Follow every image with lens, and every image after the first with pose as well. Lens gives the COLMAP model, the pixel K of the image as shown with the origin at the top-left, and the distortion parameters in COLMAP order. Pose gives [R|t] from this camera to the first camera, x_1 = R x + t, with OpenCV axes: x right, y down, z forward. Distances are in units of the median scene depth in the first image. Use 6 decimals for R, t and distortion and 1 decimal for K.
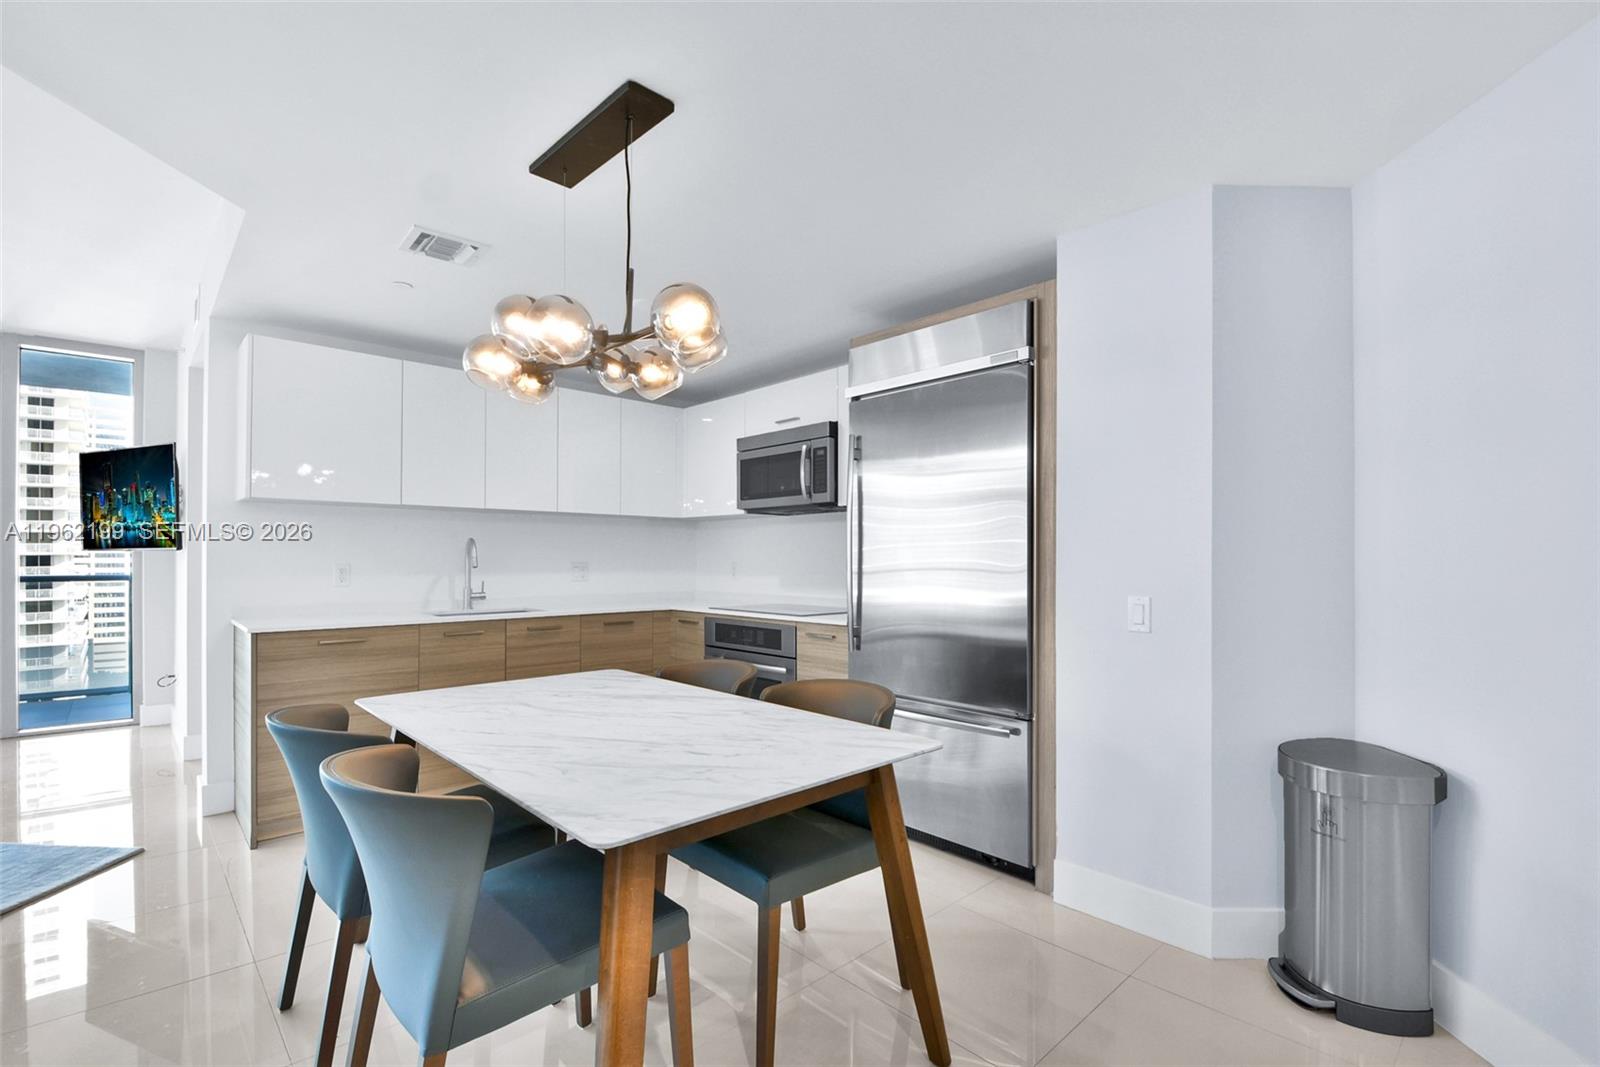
lens RADIAL K [[727.7, 0, 816.0], [0, 727.7, 558.1], [0, 0, 1]] dist [0.020097, -0.021243]
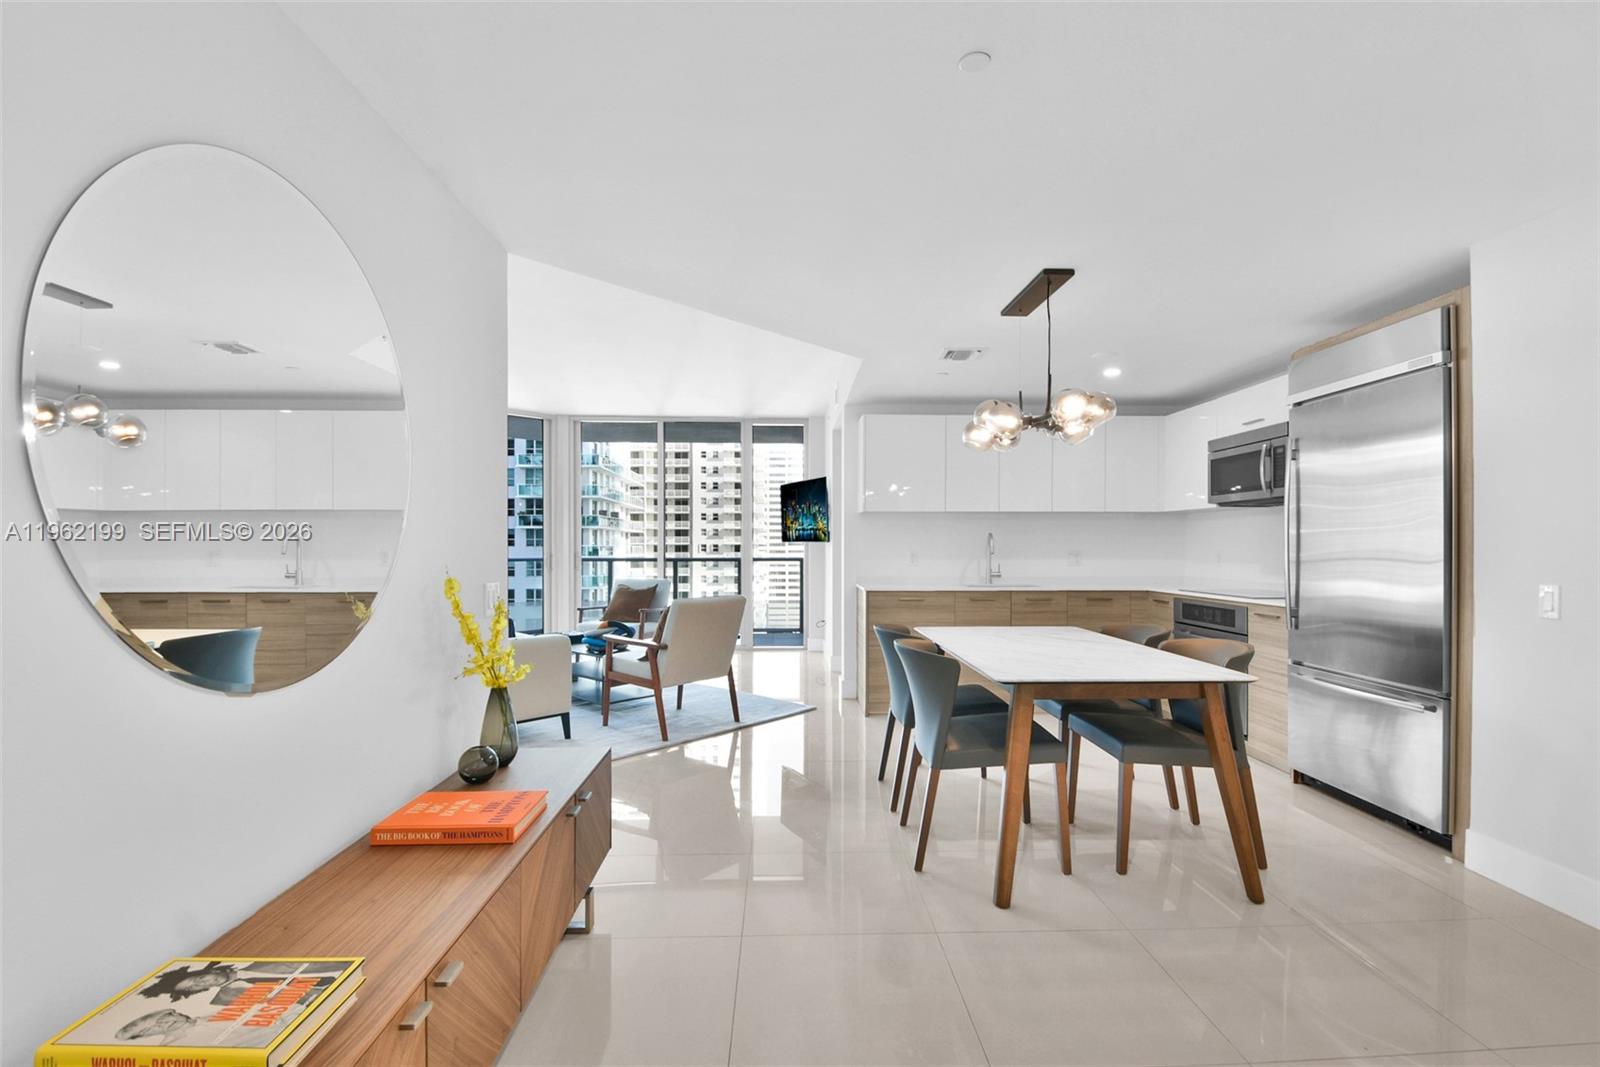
lens RADIAL K [[727.7, 0, 791.9], [0, 727.7, 544.4], [0, 0, 1]] dist [0.020097, -0.021243]
pose [[0.730104, -0.002423, -0.683332, 0.247408], [0.000173, 0.999994, -0.003360, -0.000538], [0.683336, 0.002335, 0.730100, -0.336729]]
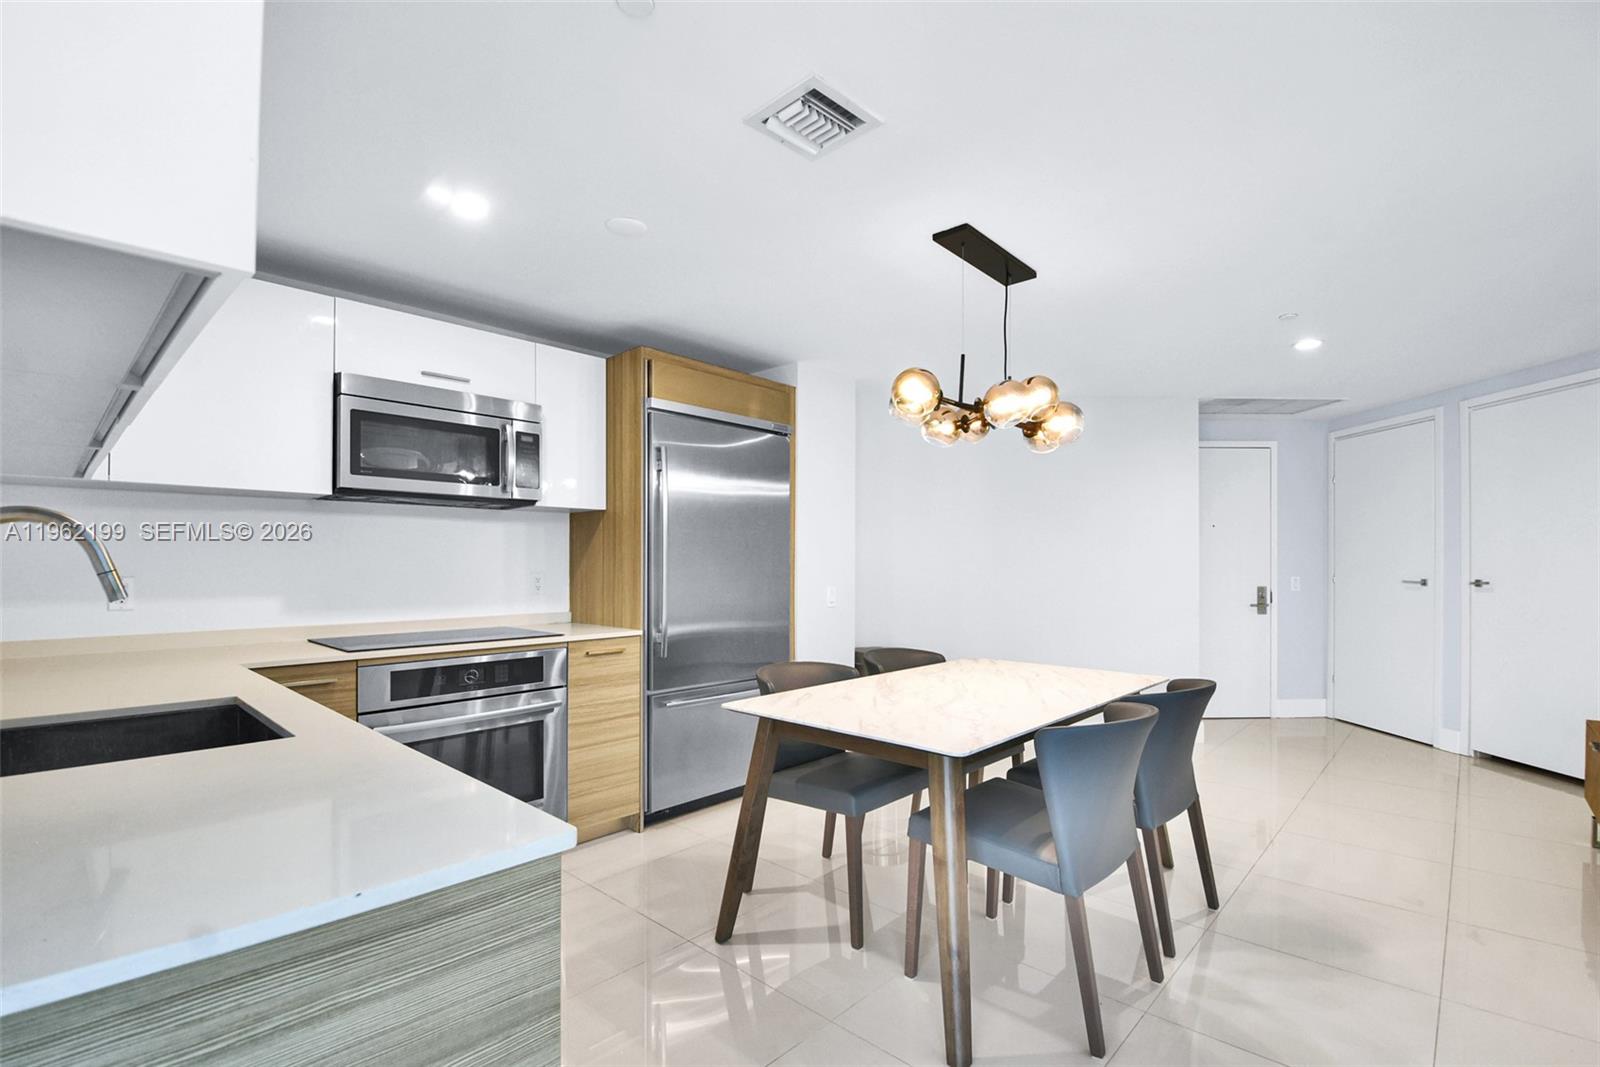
lens RADIAL K [[727.7, 0, 808.5], [0, 727.7, 561.0], [0, 0, 1]] dist [0.020097, -0.021243]
pose [[-0.024303, -0.002788, 0.999701, -0.935889], [0.001219, 0.999995, 0.002818, -0.009576], [-0.999704, 0.001287, -0.024299, 0.783874]]
